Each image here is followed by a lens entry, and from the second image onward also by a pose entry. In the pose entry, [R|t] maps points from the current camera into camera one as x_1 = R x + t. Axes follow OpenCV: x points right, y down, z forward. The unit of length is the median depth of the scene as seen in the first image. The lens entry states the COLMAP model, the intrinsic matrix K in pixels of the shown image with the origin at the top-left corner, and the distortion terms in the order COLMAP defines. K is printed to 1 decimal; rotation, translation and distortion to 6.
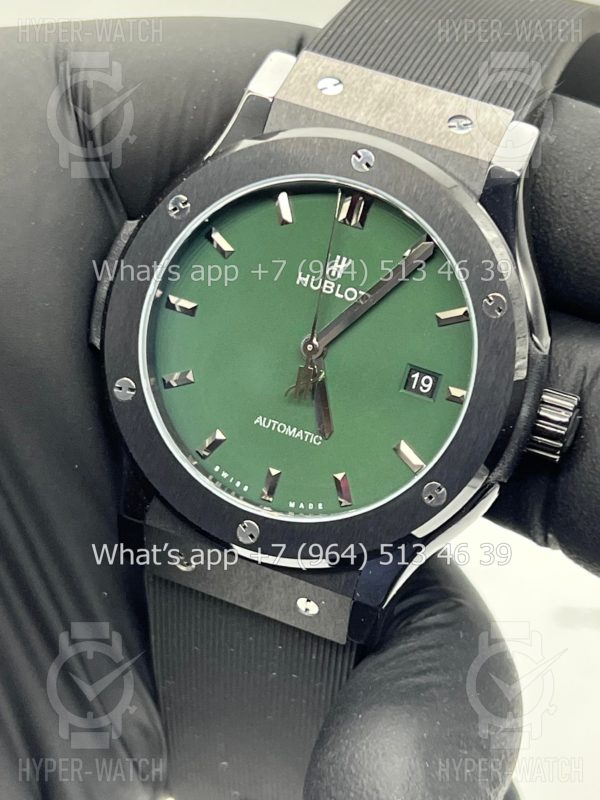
lens RADIAL K [[1905.9, 0, 304.2], [0, 1905.9, 400.6], [0, 0, 1]] dist [0.190646, 0.000000]
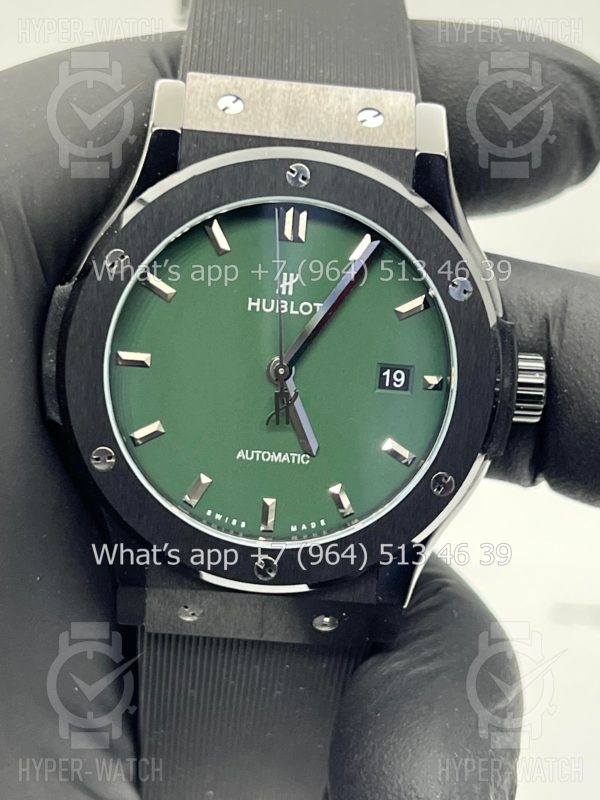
lens RADIAL K [[1905.9, 0, 295.6], [0, 1905.9, 402.4], [0, 0, 1]] dist [0.190646, 0.000000]
pose [[0.930027, -0.246324, 0.272718, -0.260737], [0.227815, 0.968750, 0.098096, -0.106240], [-0.288359, -0.029102, 0.957080, 0.053877]]
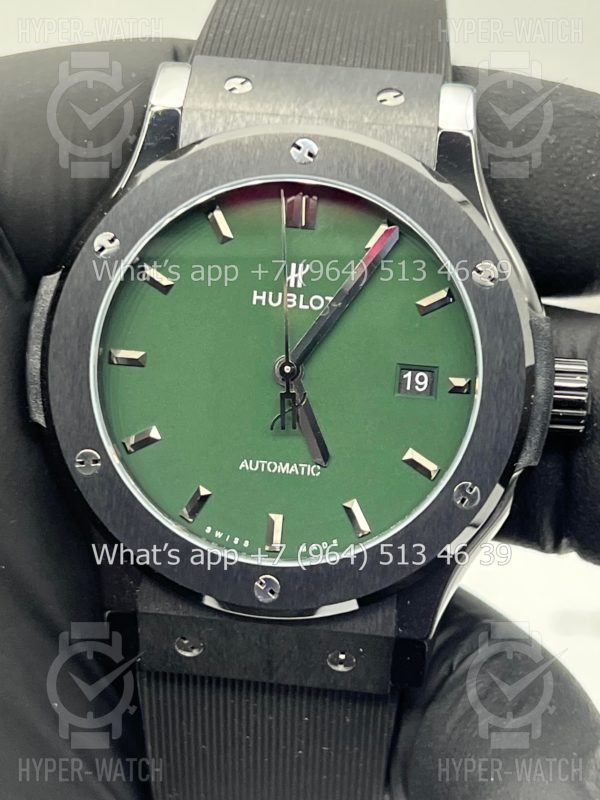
lens RADIAL K [[1905.9, 0, 300.2], [0, 1905.9, 398.9], [0, 0, 1]] dist [0.190646, 0.000000]
pose [[0.958402, -0.209210, 0.194155, -0.165321], [0.223944, 0.972929, -0.057078, 0.037367], [-0.176958, 0.098183, 0.979309, 0.129009]]
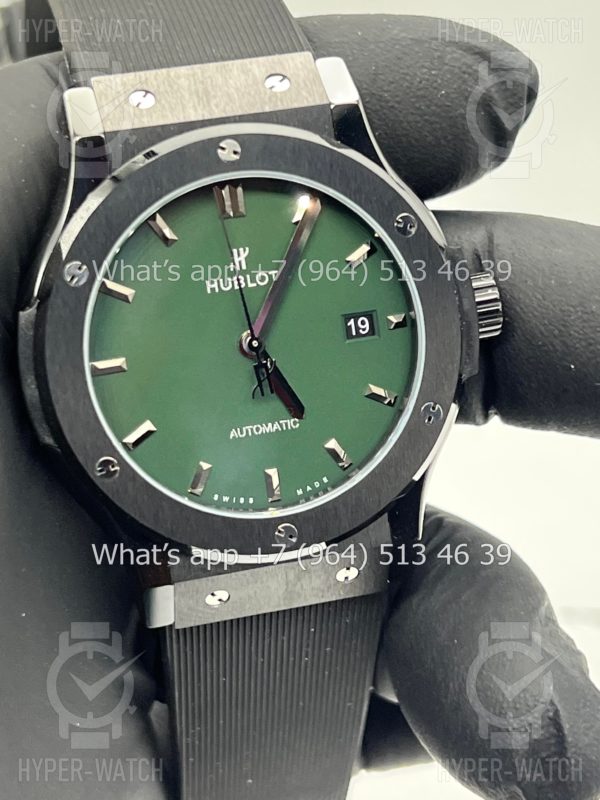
lens RADIAL K [[1905.9, 0, 297.3], [0, 1905.9, 405.0], [0, 0, 1]] dist [0.190646, 0.000000]
pose [[0.798138, -0.454197, 0.395828, -0.387467], [0.436522, 0.888788, 0.139657, -0.128360], [-0.415239, 0.061322, 0.907643, 0.082377]]
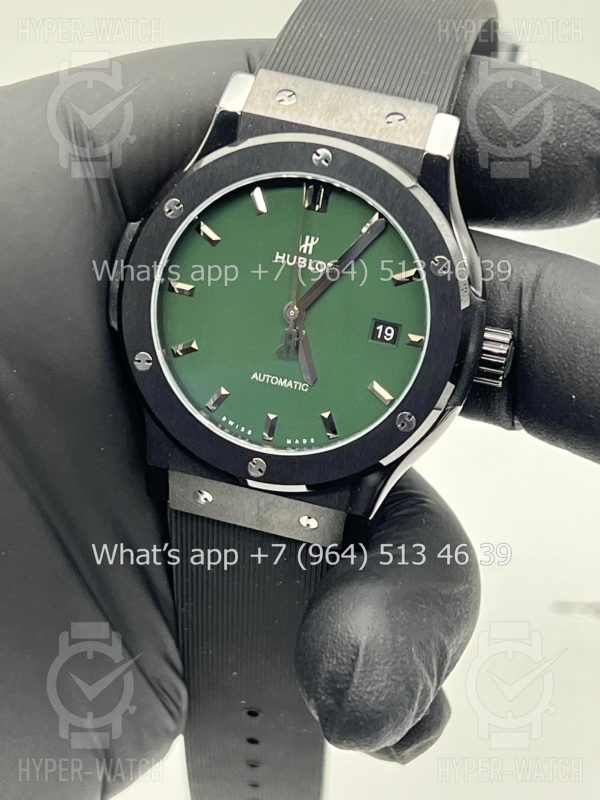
lens RADIAL K [[1905.9, 0, 297.7], [0, 1905.9, 396.6], [0, 0, 1]] dist [0.190646, 0.000000]
pose [[0.992461, -0.101110, 0.069262, -0.083356], [0.098240, 0.994205, 0.043657, -0.027418], [-0.073274, -0.036524, 0.996643, -0.224236]]
